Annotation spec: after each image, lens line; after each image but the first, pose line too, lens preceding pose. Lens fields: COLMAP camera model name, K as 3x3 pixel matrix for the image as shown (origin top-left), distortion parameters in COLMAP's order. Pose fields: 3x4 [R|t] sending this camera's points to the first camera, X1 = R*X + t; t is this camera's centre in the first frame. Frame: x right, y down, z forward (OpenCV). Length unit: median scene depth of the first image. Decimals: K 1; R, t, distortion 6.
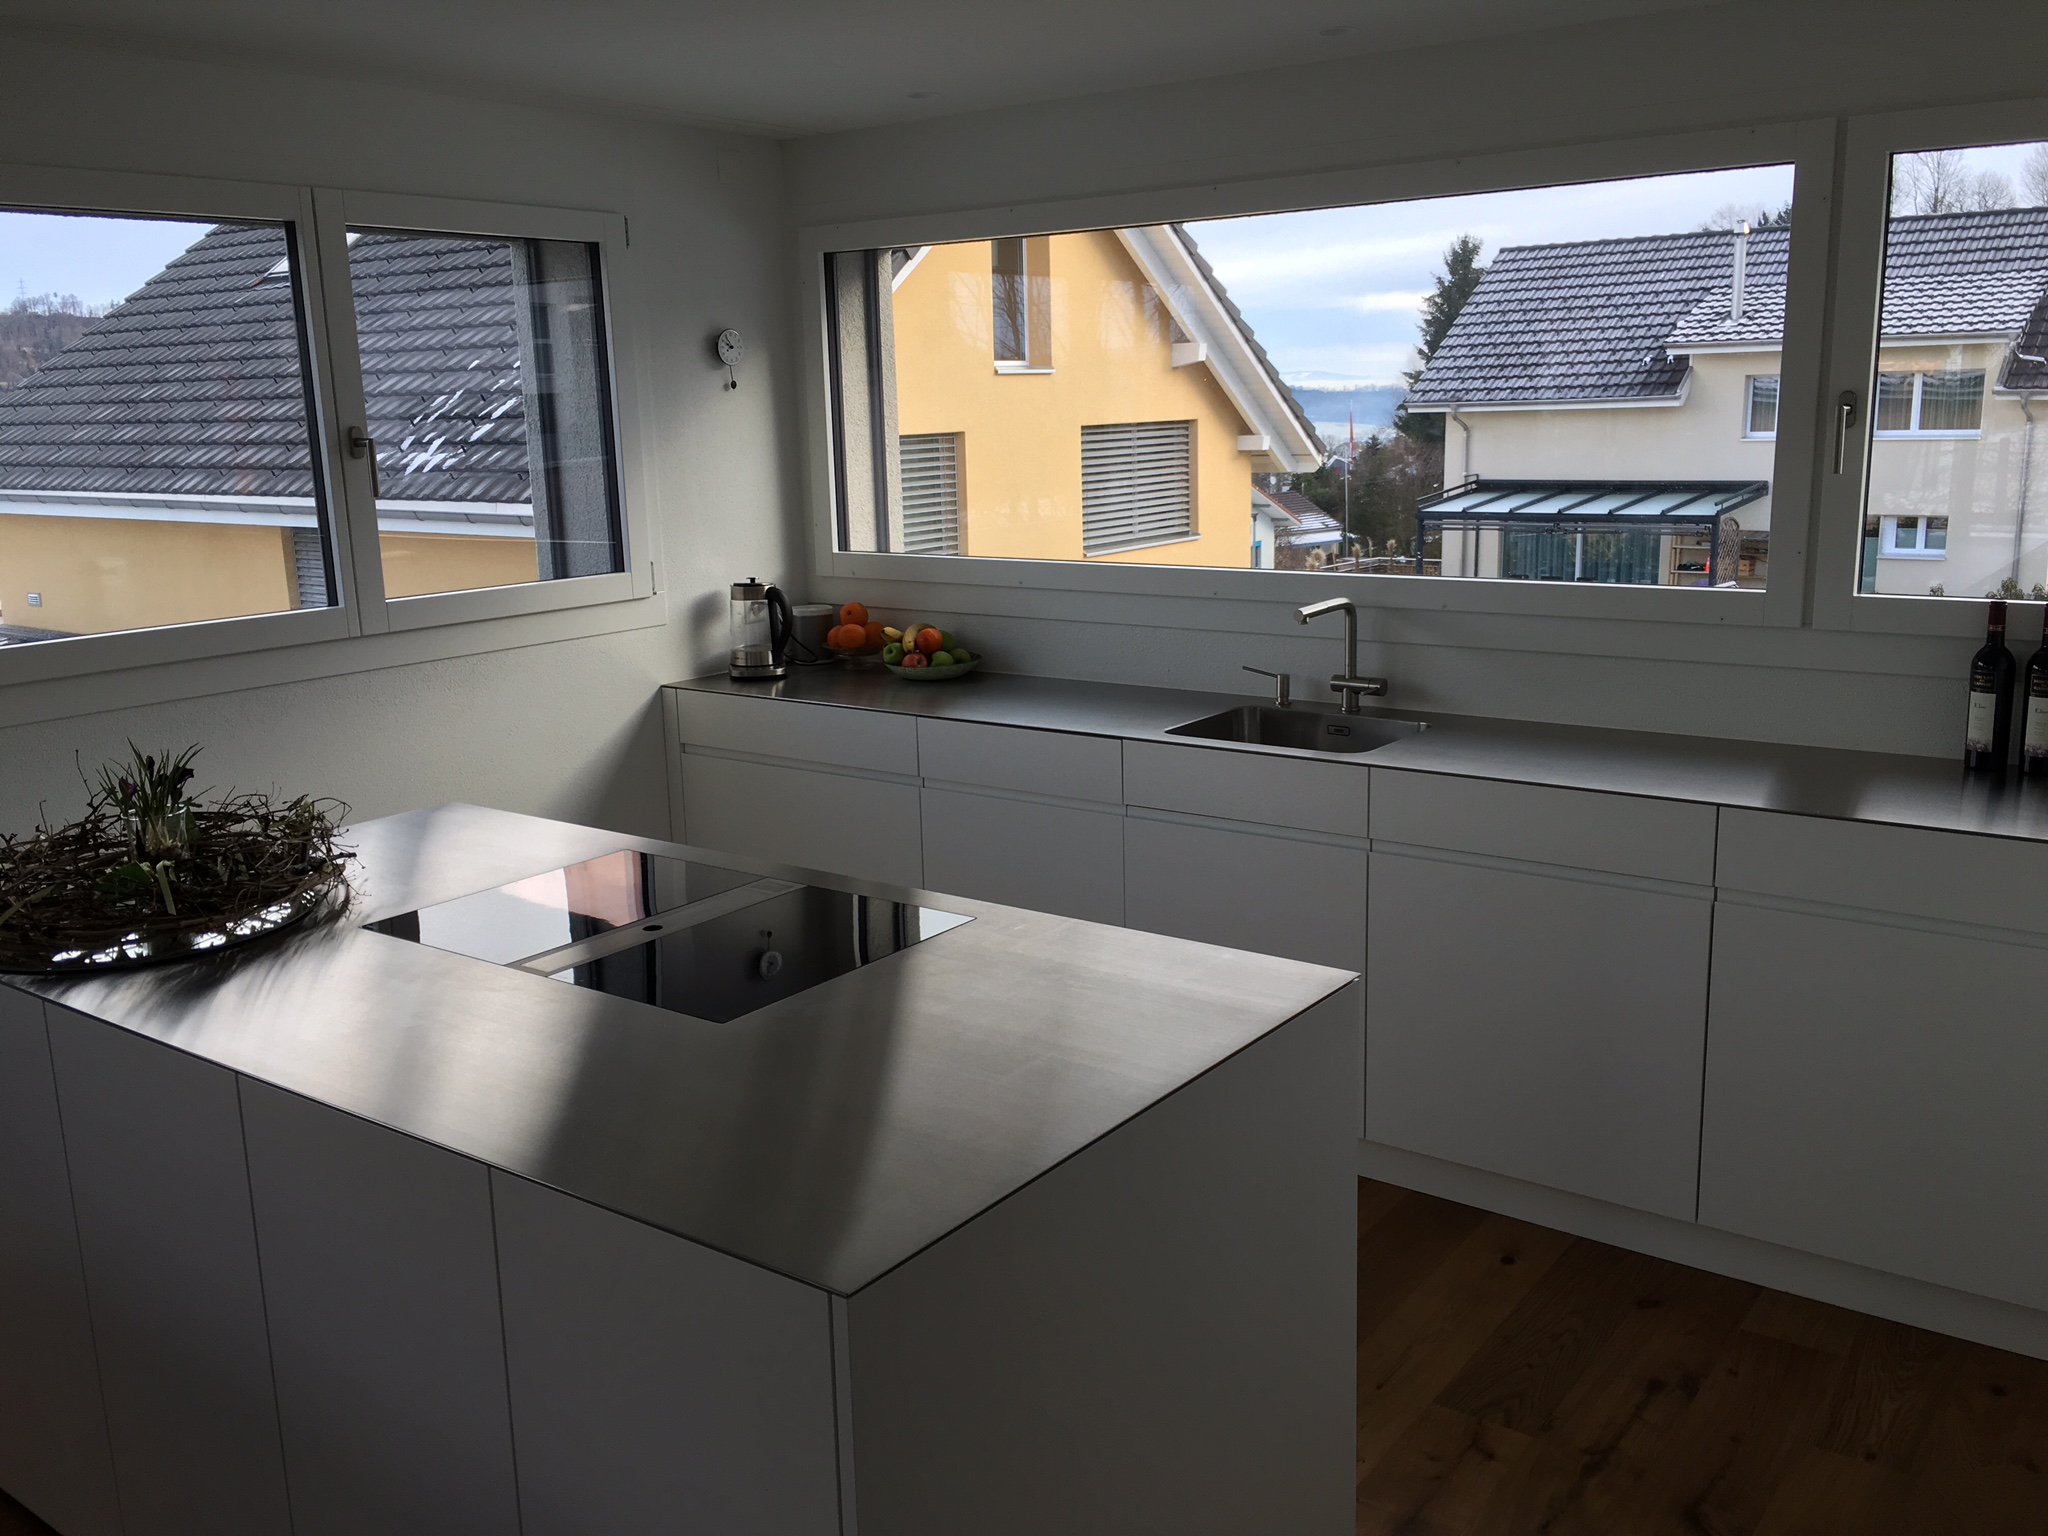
lens RADIAL K [[1755.2, 0, 1024.0], [0, 1755.2, 768.0], [0, 0, 1]] dist [0.085803, -0.146450]
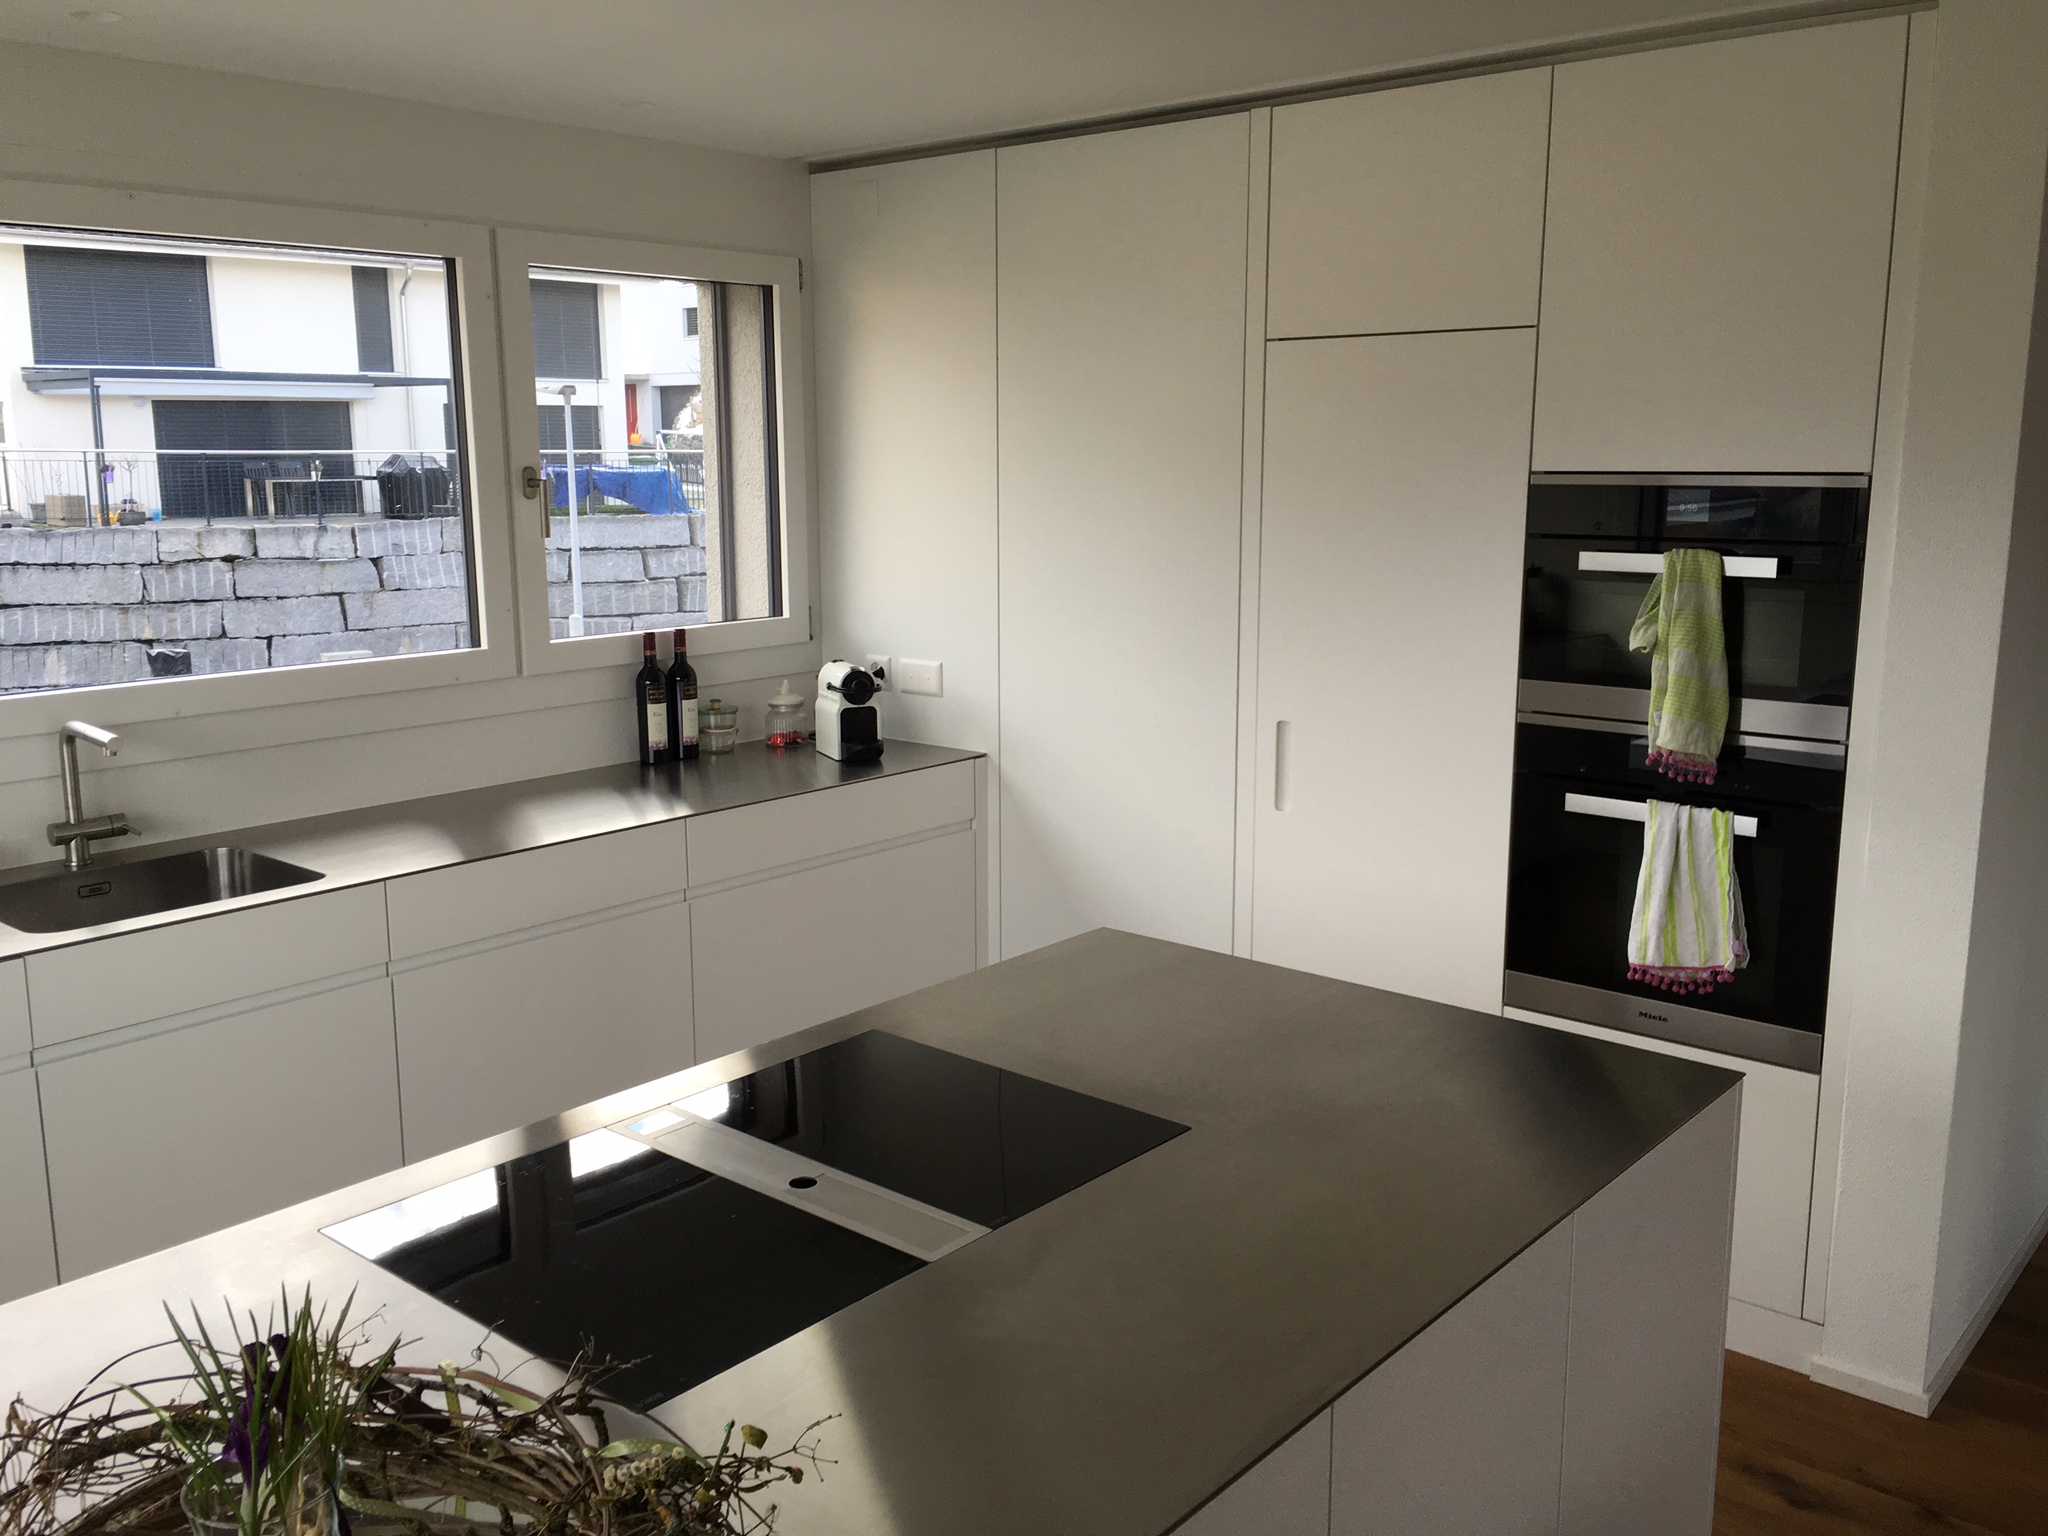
lens RADIAL K [[1752.5, 0, 1024.0], [0, 1752.5, 768.0], [0, 0, 1]] dist [0.107316, -0.189741]
pose [[0.064712, -0.157612, 0.985379, -0.477912], [0.211492, 0.967183, 0.140812, -0.082355], [-0.975235, 0.199287, 0.095922, 0.435022]]
